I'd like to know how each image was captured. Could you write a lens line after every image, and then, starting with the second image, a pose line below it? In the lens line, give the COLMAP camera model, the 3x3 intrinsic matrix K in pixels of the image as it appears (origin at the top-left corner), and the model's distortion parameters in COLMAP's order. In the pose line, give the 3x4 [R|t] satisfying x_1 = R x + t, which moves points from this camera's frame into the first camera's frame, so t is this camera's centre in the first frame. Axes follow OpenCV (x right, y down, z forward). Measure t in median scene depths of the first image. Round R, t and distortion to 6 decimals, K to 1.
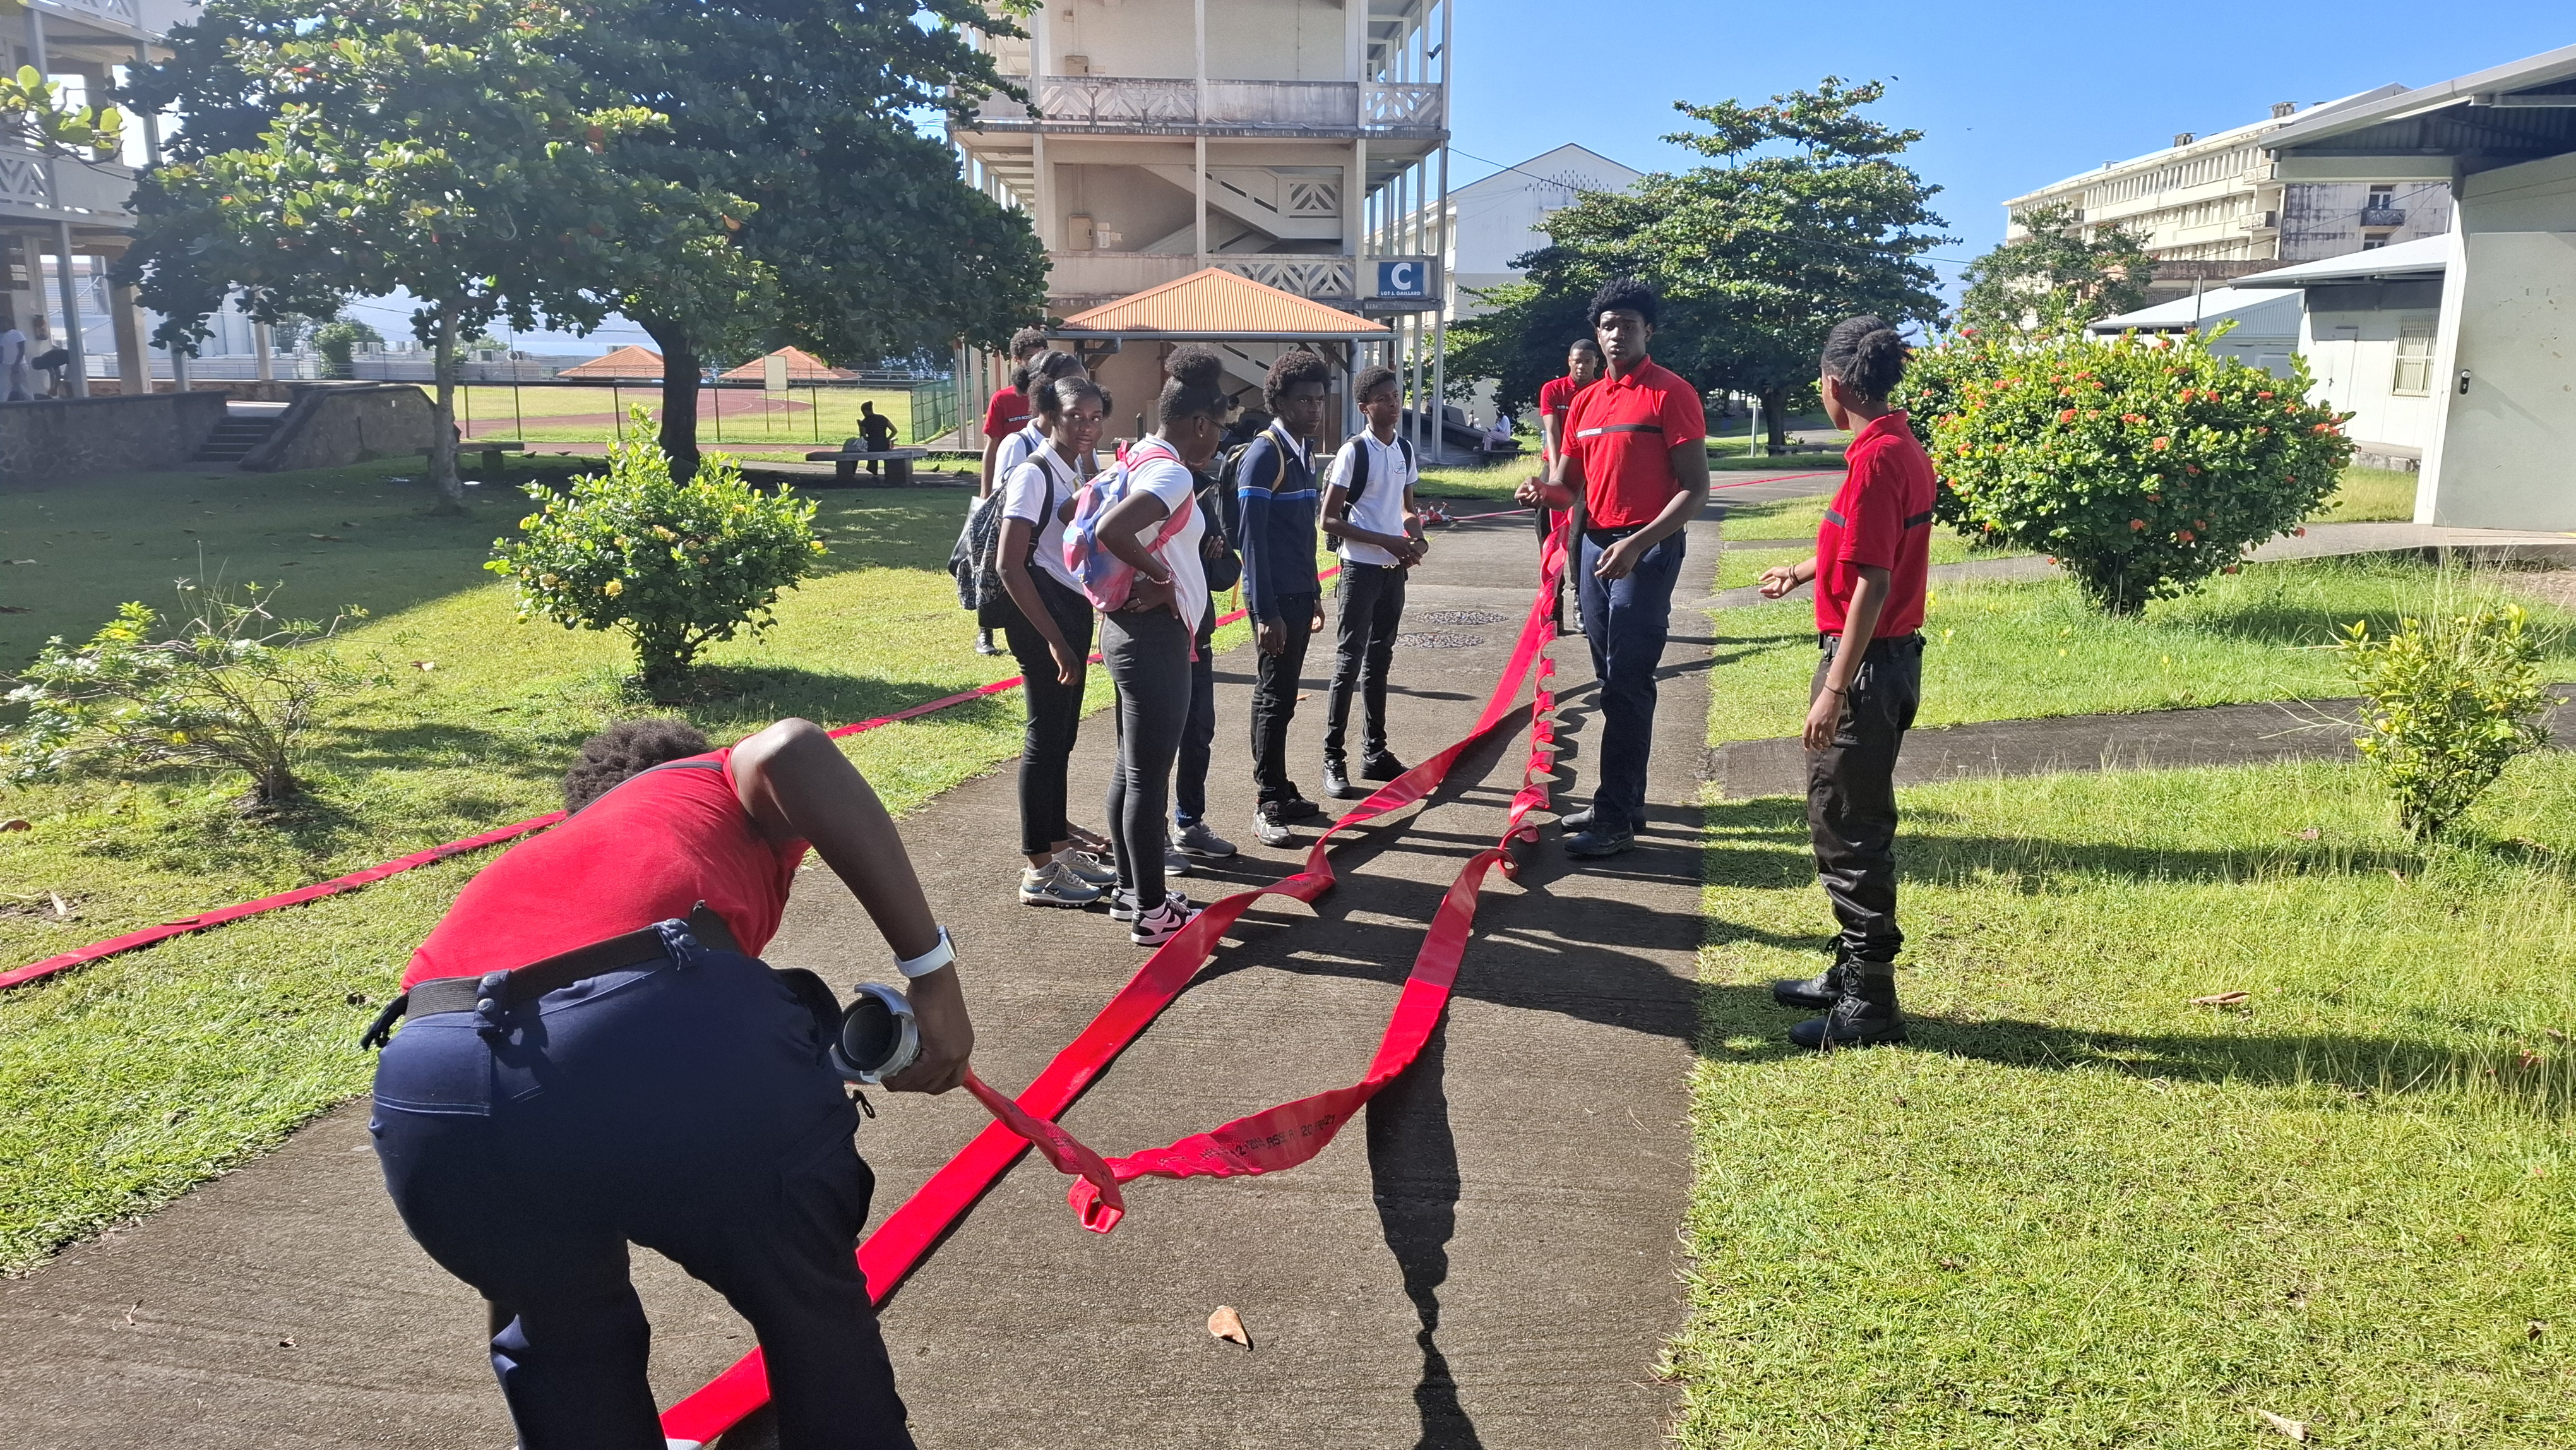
lens RADIAL K [[1830.6, 0, 1277.0], [0, 1830.6, 724.3], [0, 0, 1]] dist [0.061572, -0.063828]
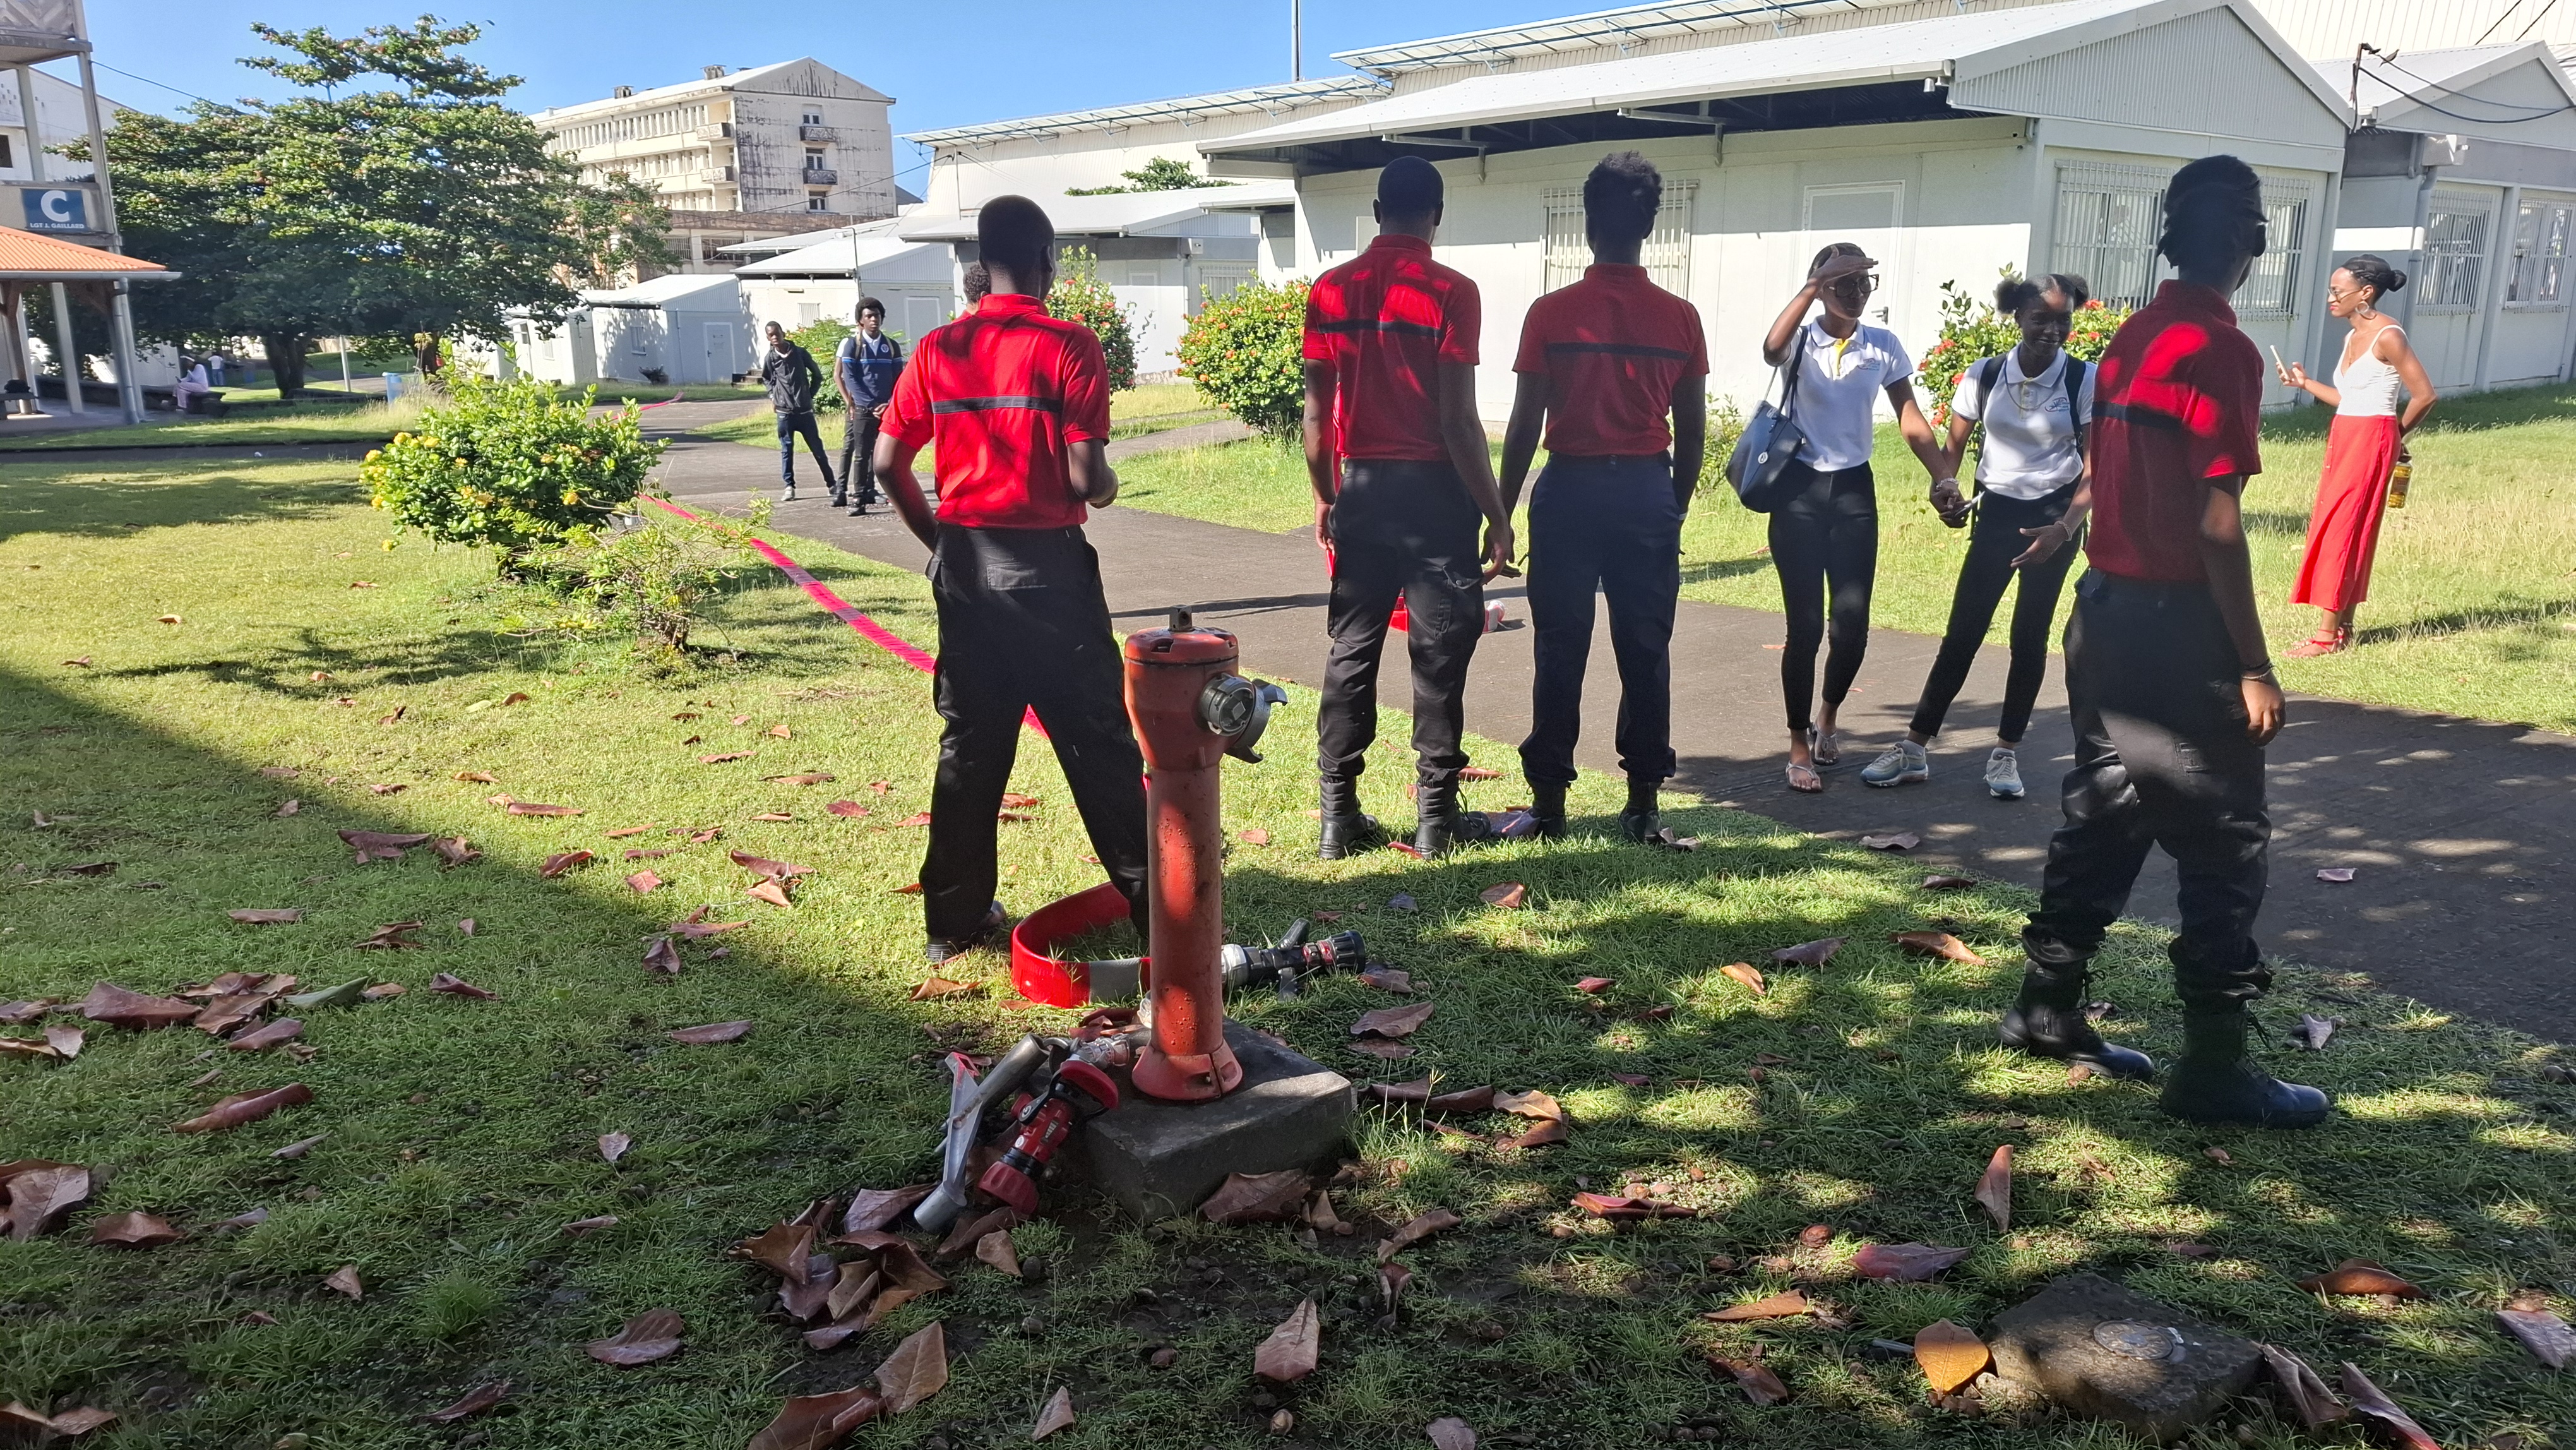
lens RADIAL K [[1830.6, 0, 1336.6], [0, 1830.6, 736.5], [0, 0, 1]] dist [0.061572, -0.063828]
pose [[0.681991, -0.178335, 0.709285, -0.138148], [0.153699, 0.983106, 0.099397, 0.005447], [-0.715028, 0.041229, 0.697879, -0.023978]]
